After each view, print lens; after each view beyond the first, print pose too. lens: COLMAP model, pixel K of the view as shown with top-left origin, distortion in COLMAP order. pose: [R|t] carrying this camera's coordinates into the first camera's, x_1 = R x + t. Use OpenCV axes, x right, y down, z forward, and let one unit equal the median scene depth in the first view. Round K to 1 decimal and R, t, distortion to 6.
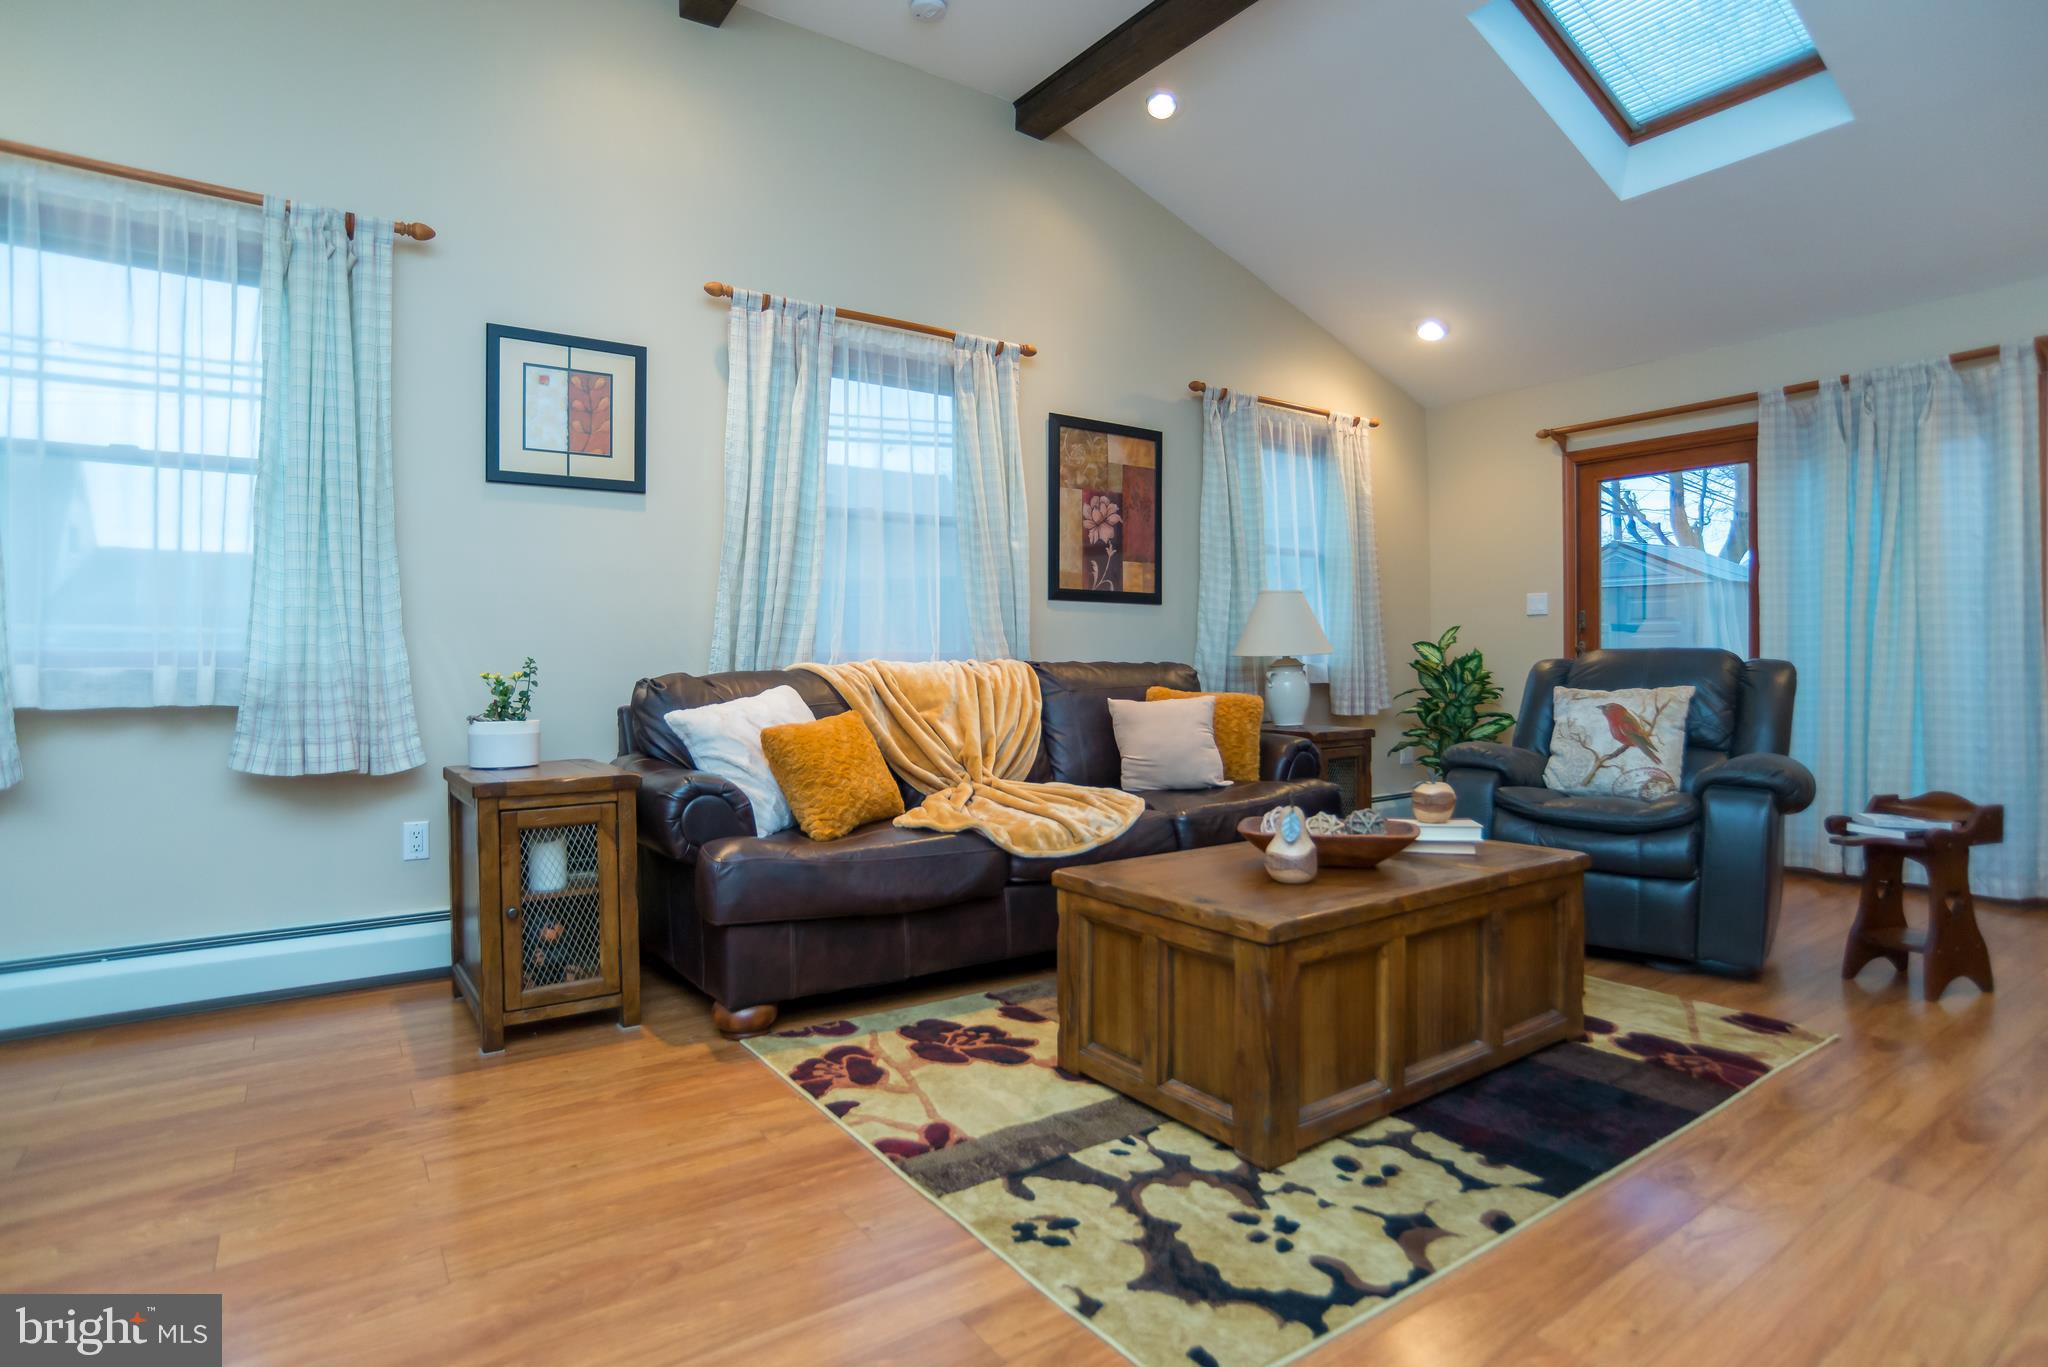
lens RADIAL K [[1058.6, 0, 1023.0], [0, 1058.6, 665.2], [0, 0, 1]] dist [-0.083639, 0.044582]
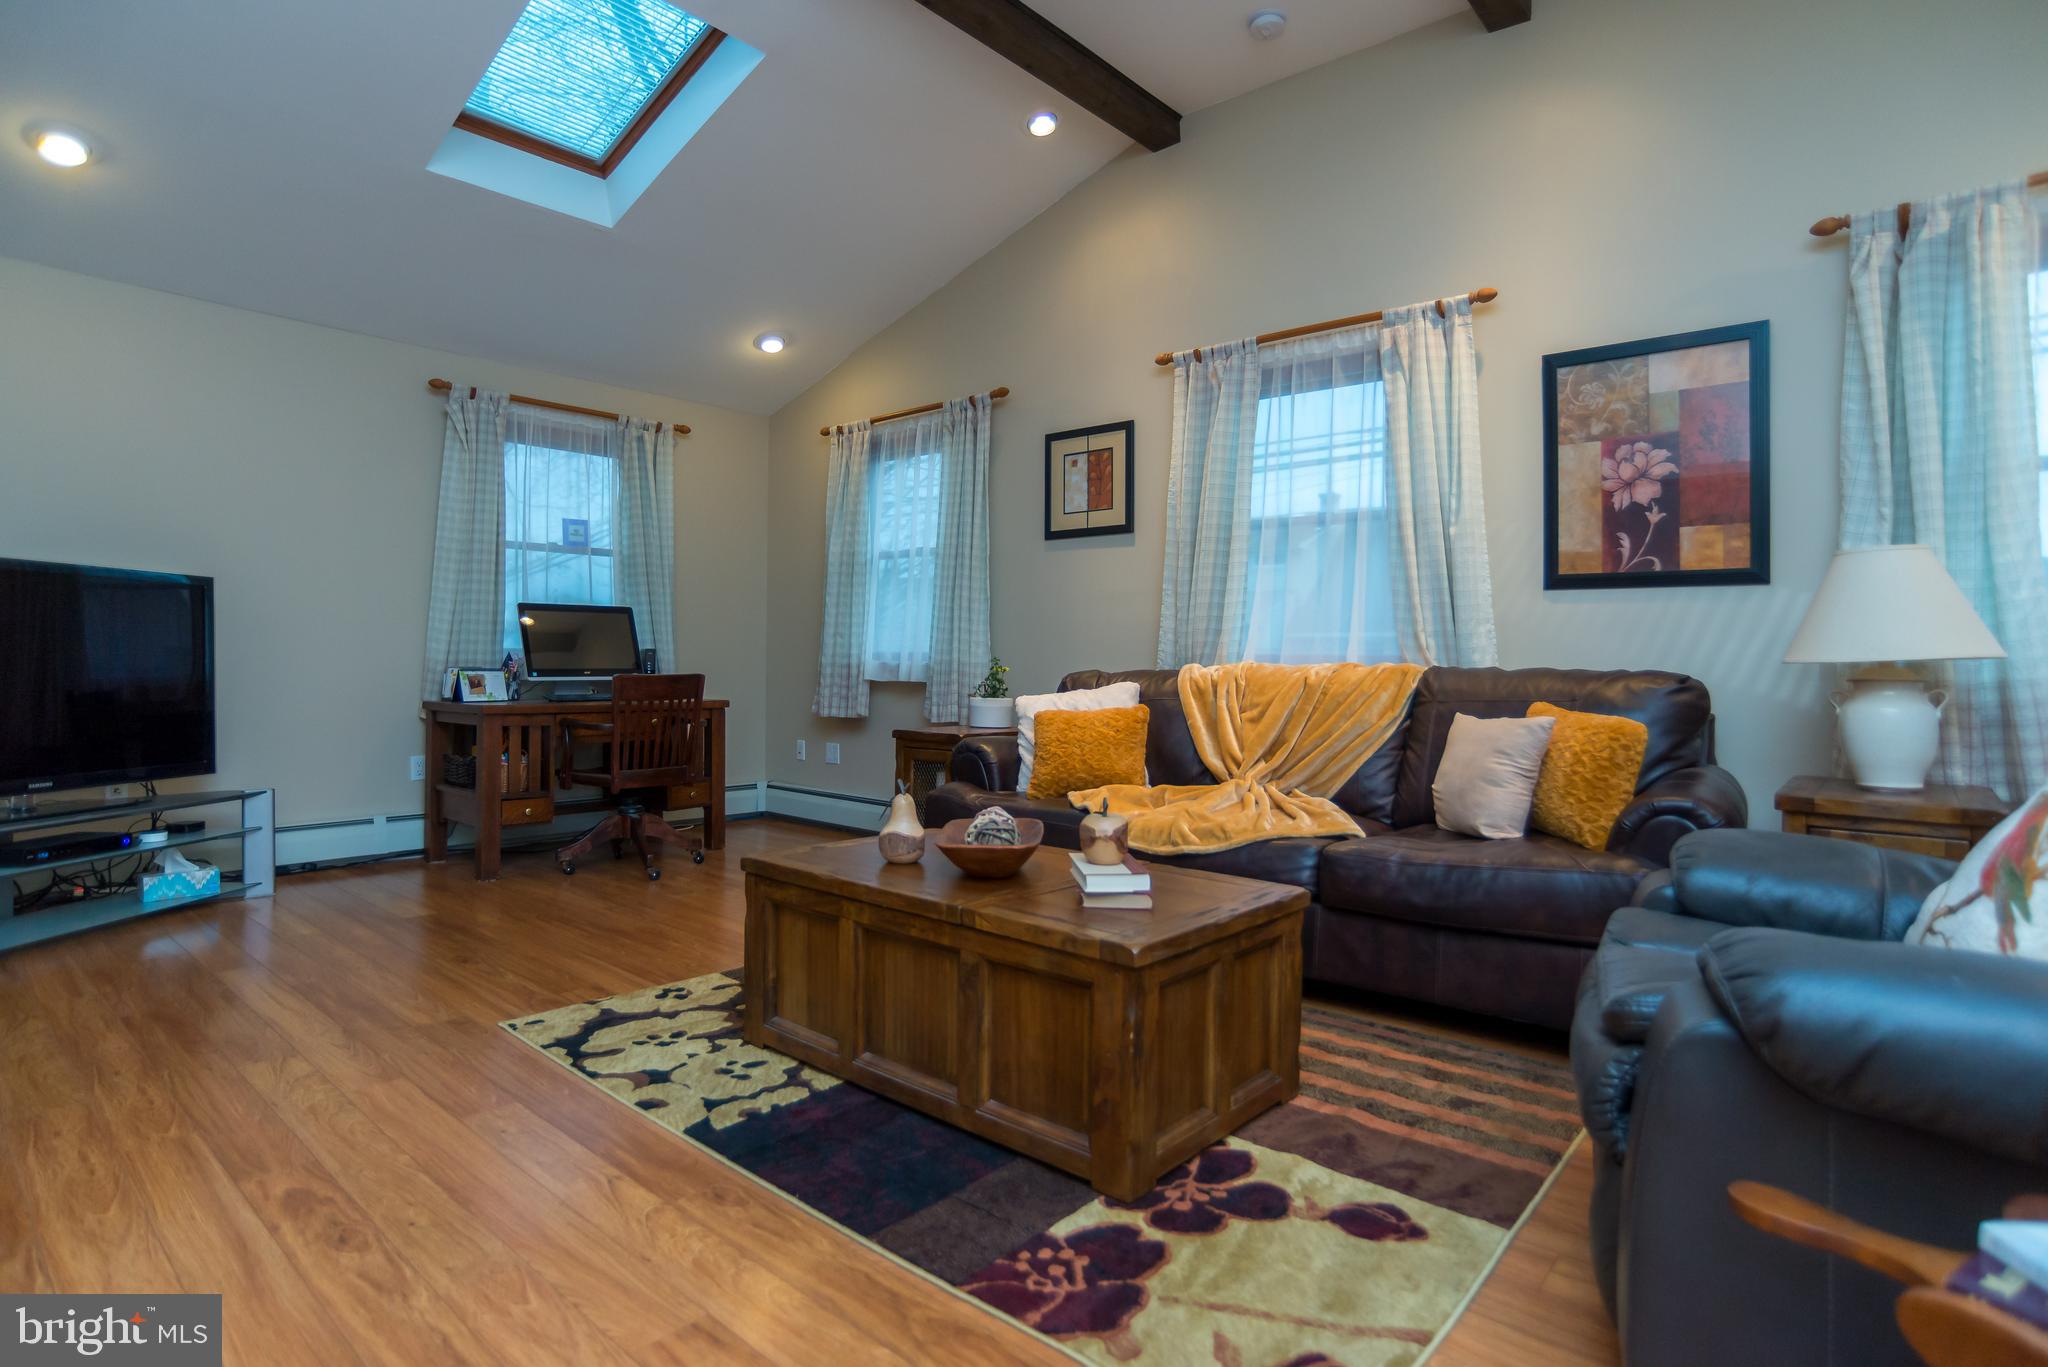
lens RADIAL K [[1058.6, 0, 1023.0], [0, 1058.6, 665.2], [0, 0, 1]] dist [-0.083639, 0.044582]
pose [[0.240389, 0.013410, -0.970584, 1.221973], [-0.012440, 0.999865, 0.010734, -0.015298], [0.970597, 0.009494, 0.240524, 0.762396]]
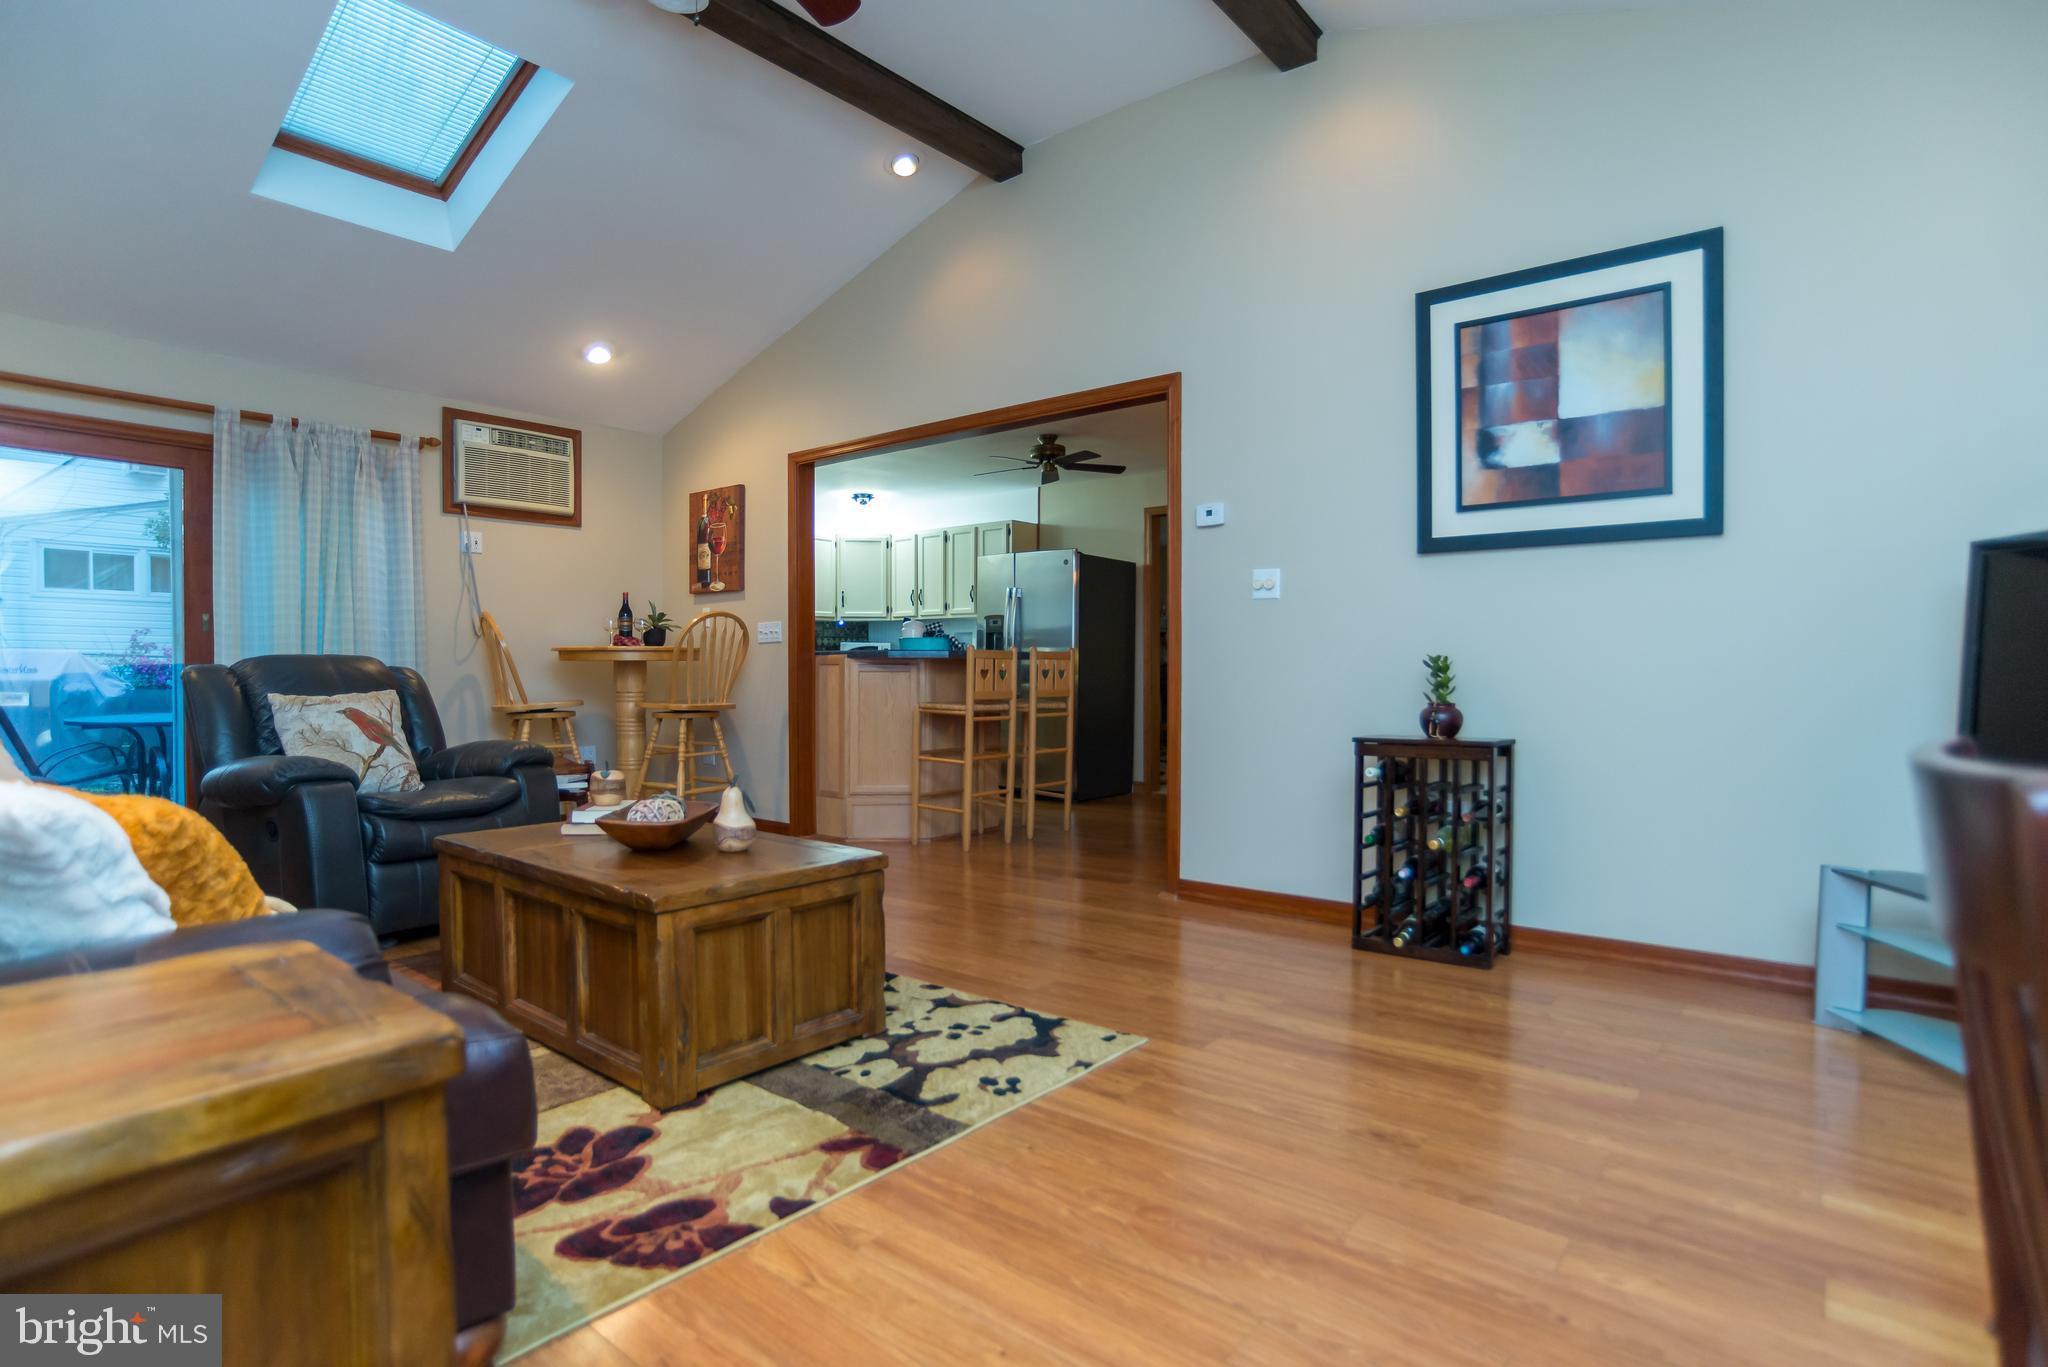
lens RADIAL K [[1028.3, 0, 1024.0], [0, 1028.3, 683.5], [0, 0, 1]] dist [-0.071178, 0.040172]
pose [[-0.271954, -0.006410, 0.962289, -0.845893], [-0.000714, 0.999979, 0.006460, 0.007875], [-0.962310, 0.001070, -0.271953, 0.890902]]
